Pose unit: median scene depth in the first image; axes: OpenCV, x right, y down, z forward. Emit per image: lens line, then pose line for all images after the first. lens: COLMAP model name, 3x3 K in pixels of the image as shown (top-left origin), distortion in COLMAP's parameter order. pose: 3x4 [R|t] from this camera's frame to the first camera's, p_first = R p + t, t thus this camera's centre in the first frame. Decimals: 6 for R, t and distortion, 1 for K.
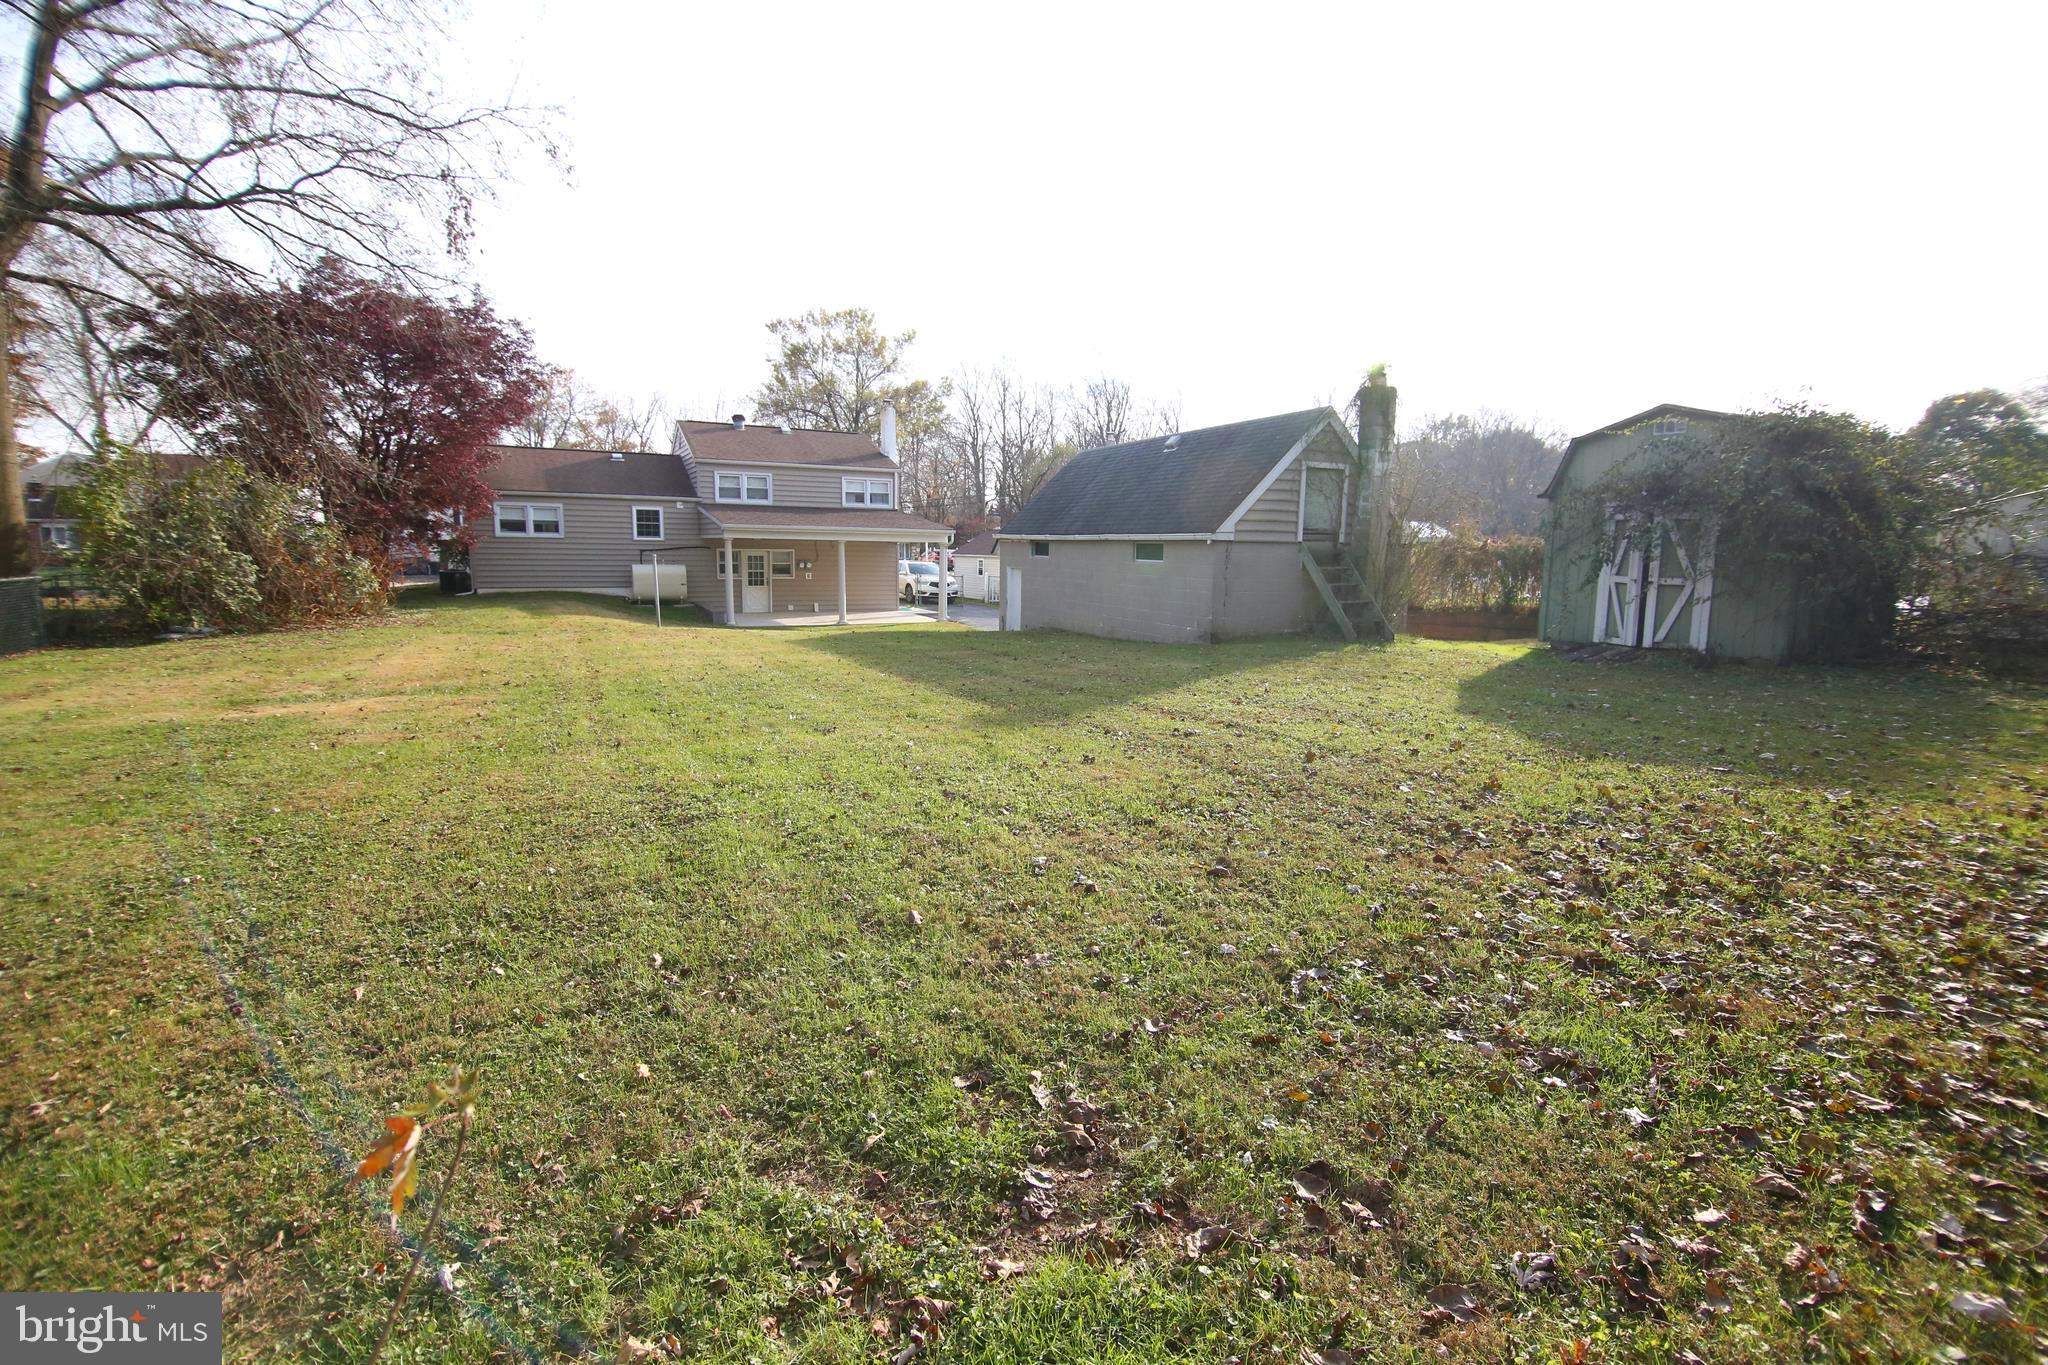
lens RADIAL K [[913.9, 0, 1020.4], [0, 913.9, 674.7], [0, 0, 1]] dist [0.000451, -0.014008]
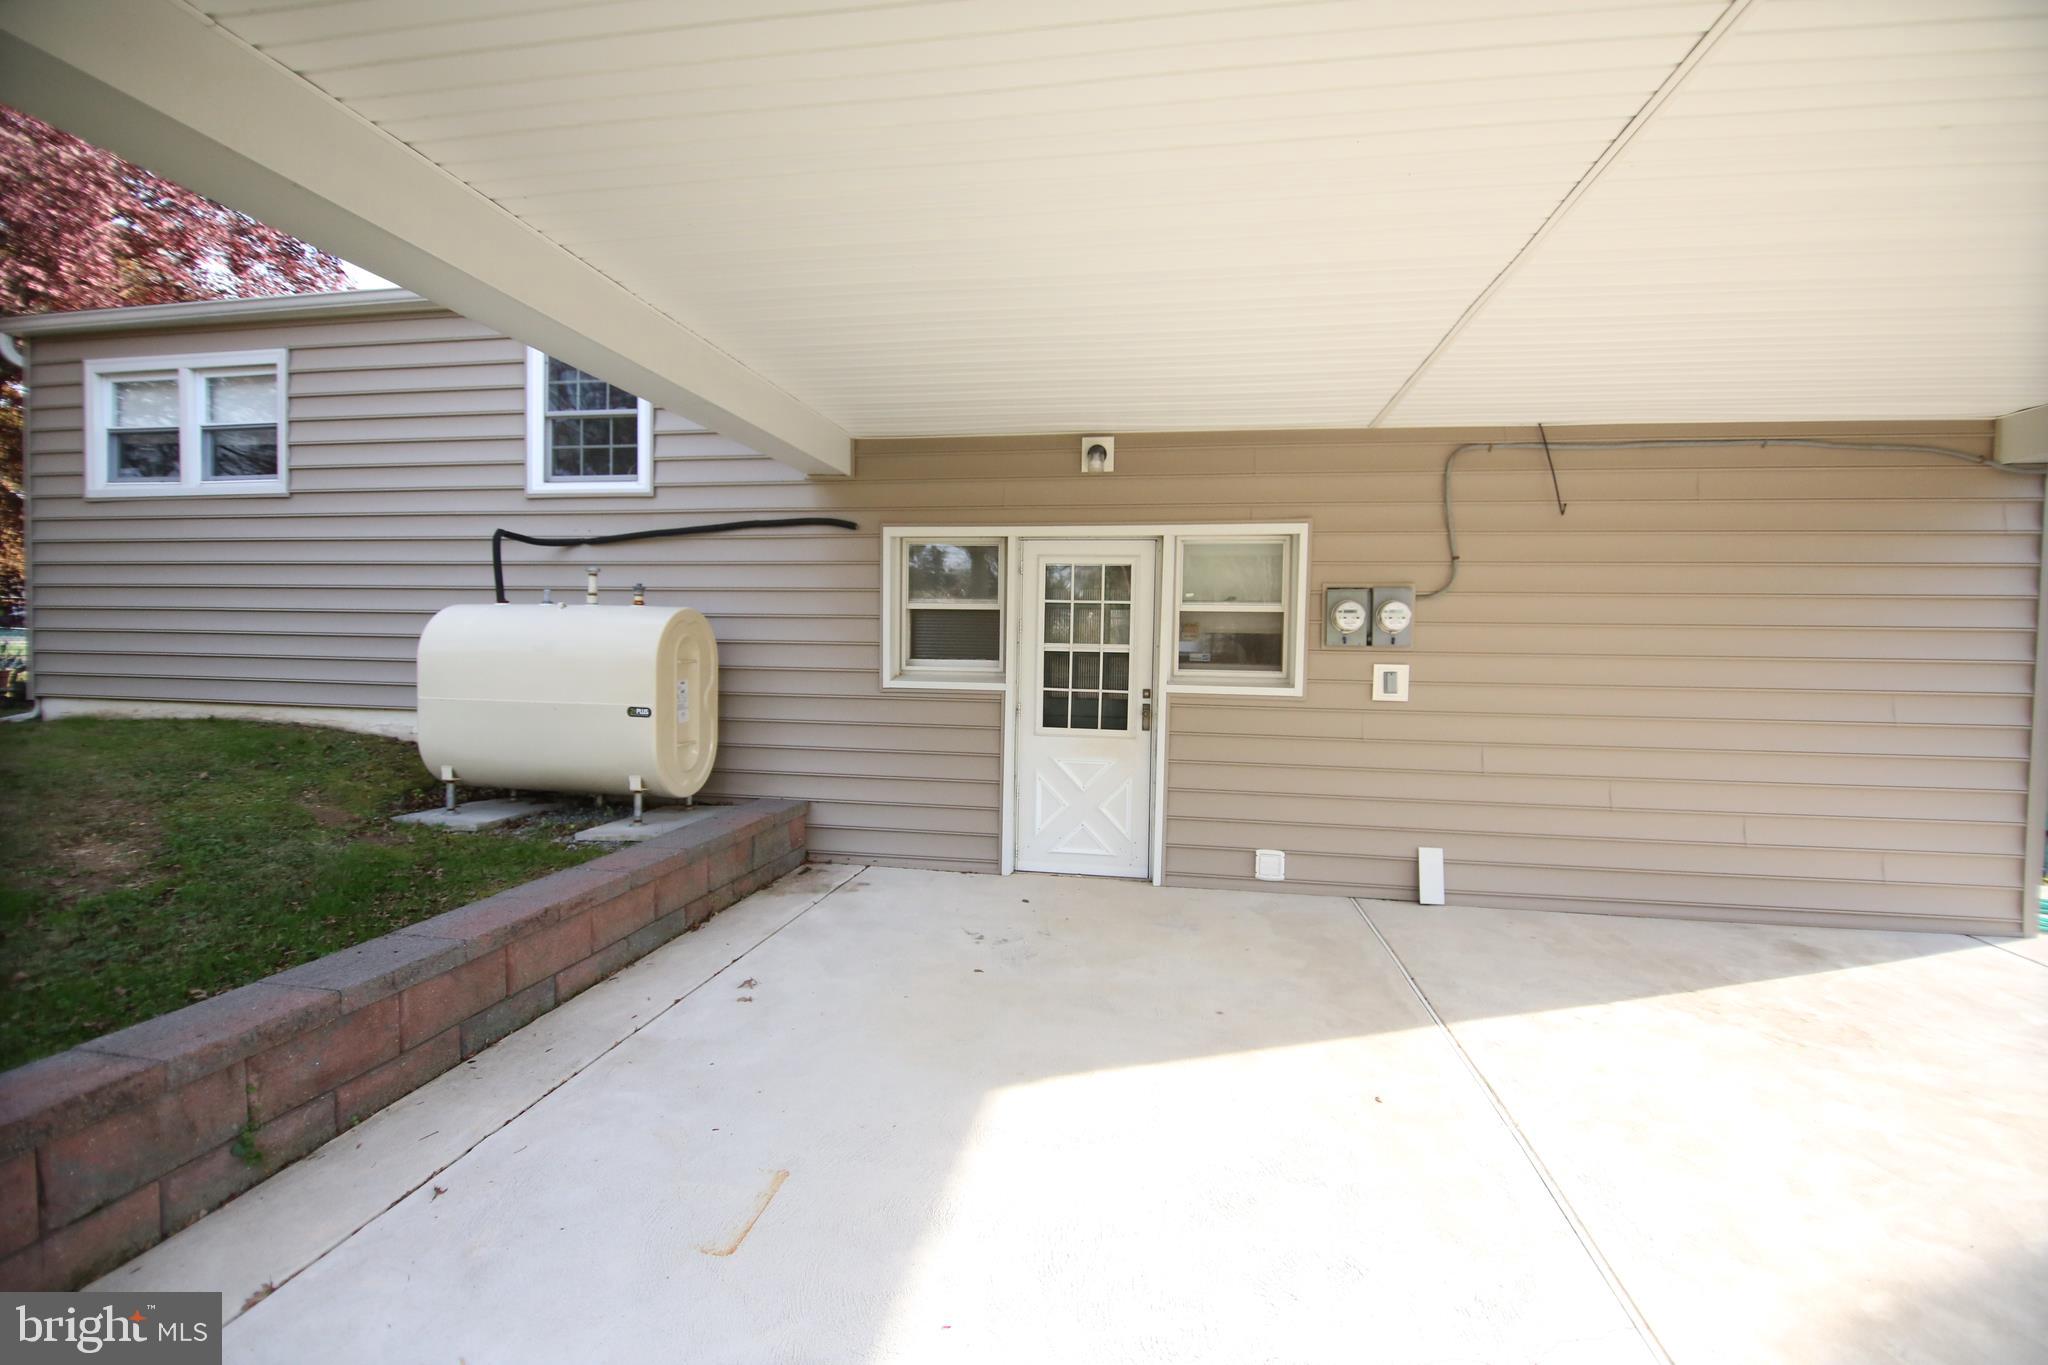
lens RADIAL K [[913.9, 0, 1020.4], [0, 913.9, 674.7], [0, 0, 1]] dist [0.000451, -0.014008]
pose [[0.805419, 0.015643, -0.592500, -0.188112], [-0.087625, 0.991810, -0.092928, -0.088401], [0.586193, 0.126763, 0.800193, 0.829839]]
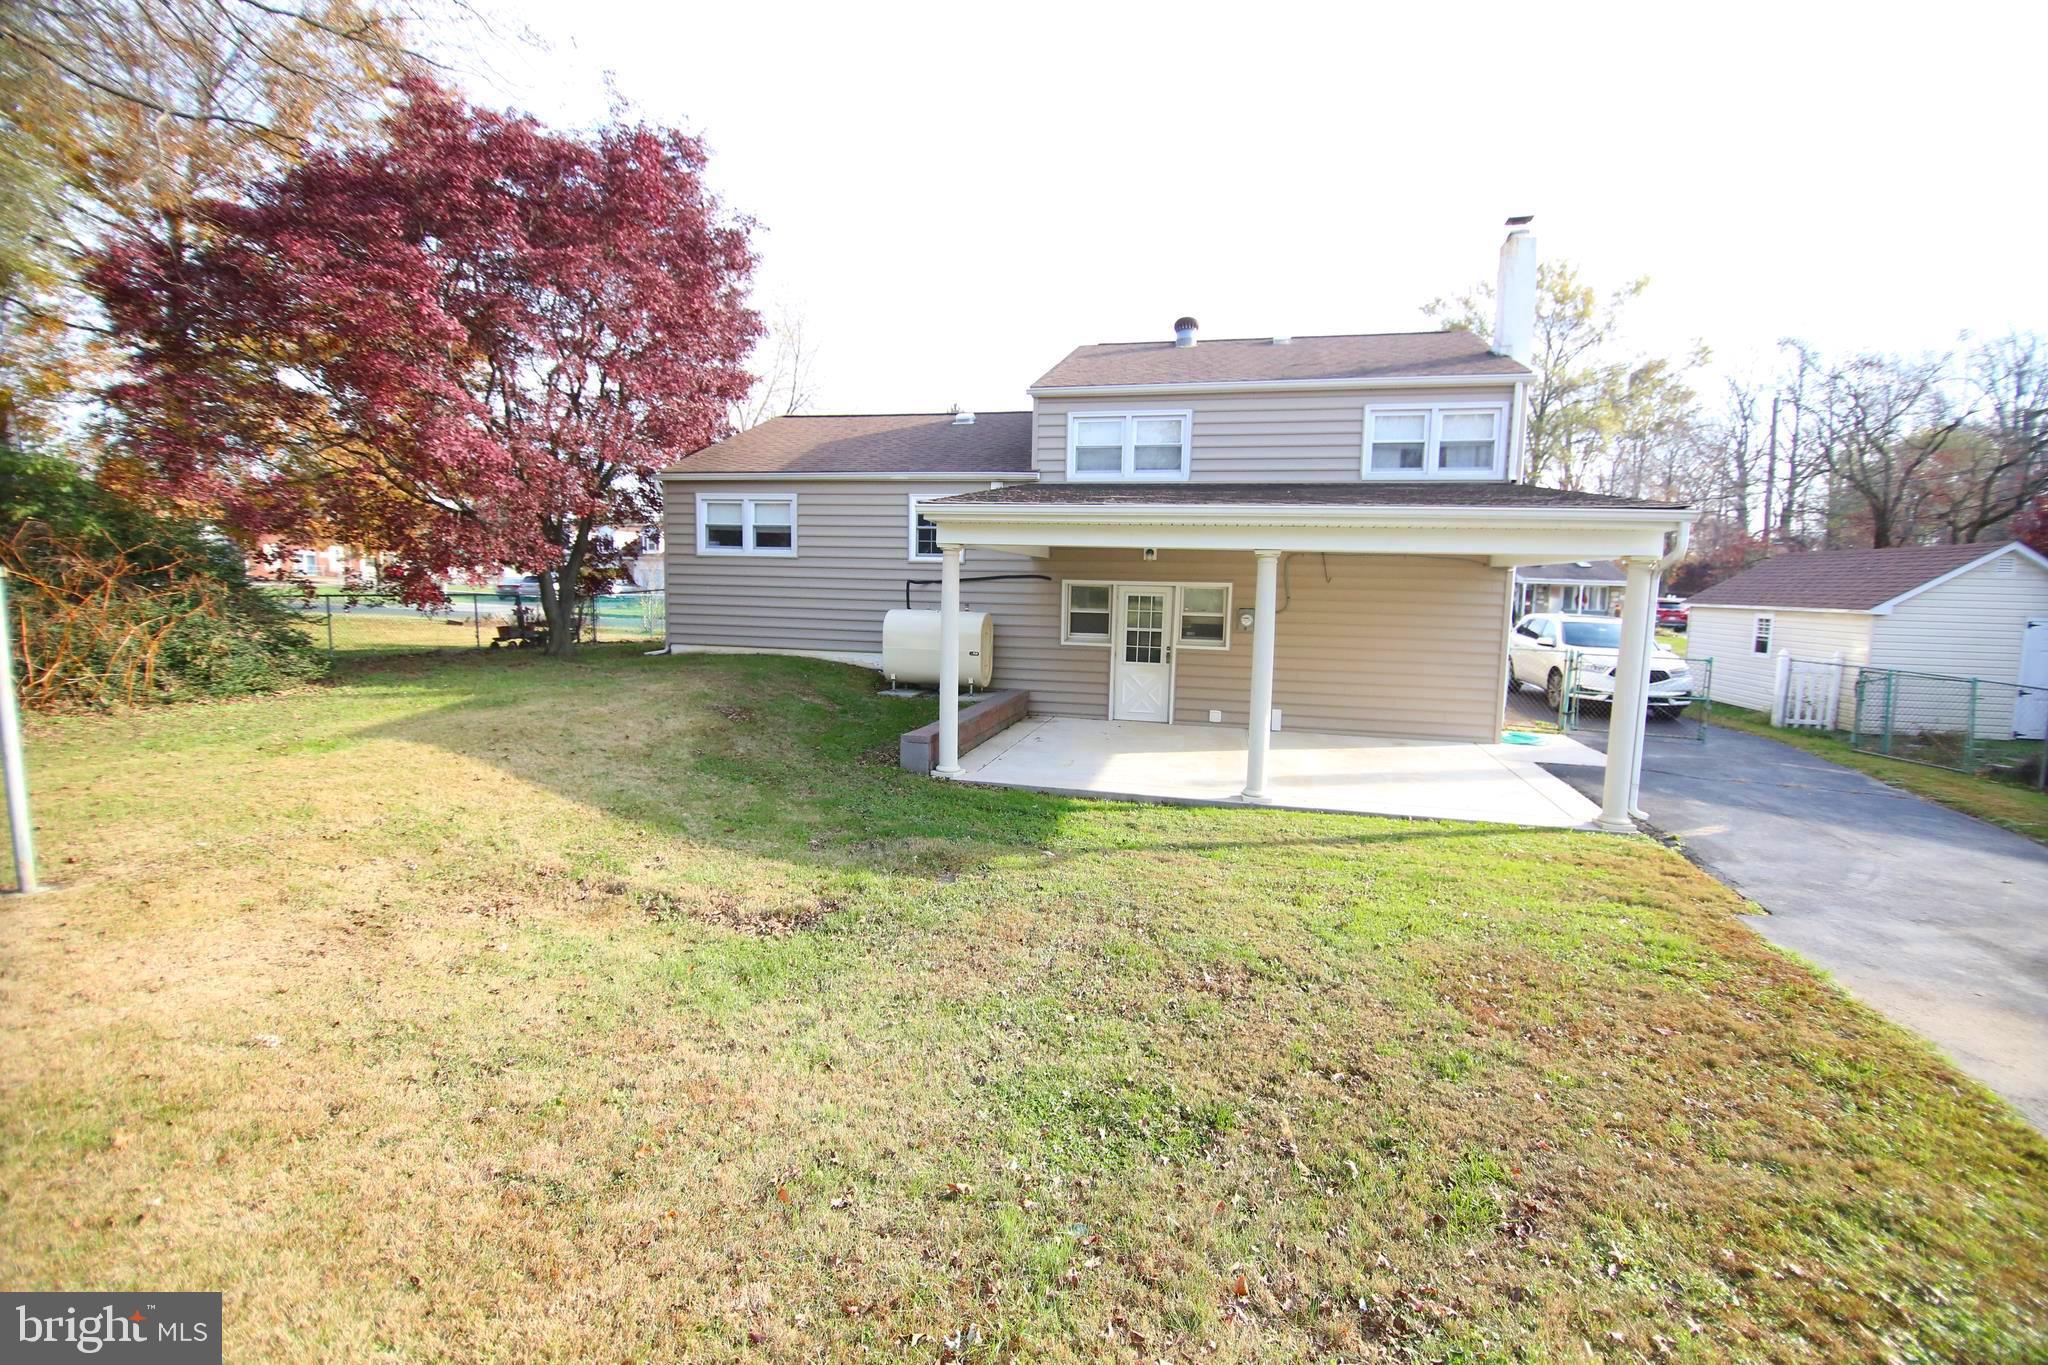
lens RADIAL K [[913.9, 0, 1020.4], [0, 913.9, 674.7], [0, 0, 1]] dist [0.000451, -0.014008]
pose [[0.759960, 0.066818, -0.646526, -0.042284], [-0.101136, 0.994743, -0.016075, -0.076463], [0.642053, 0.077604, 0.762722, 0.606304]]
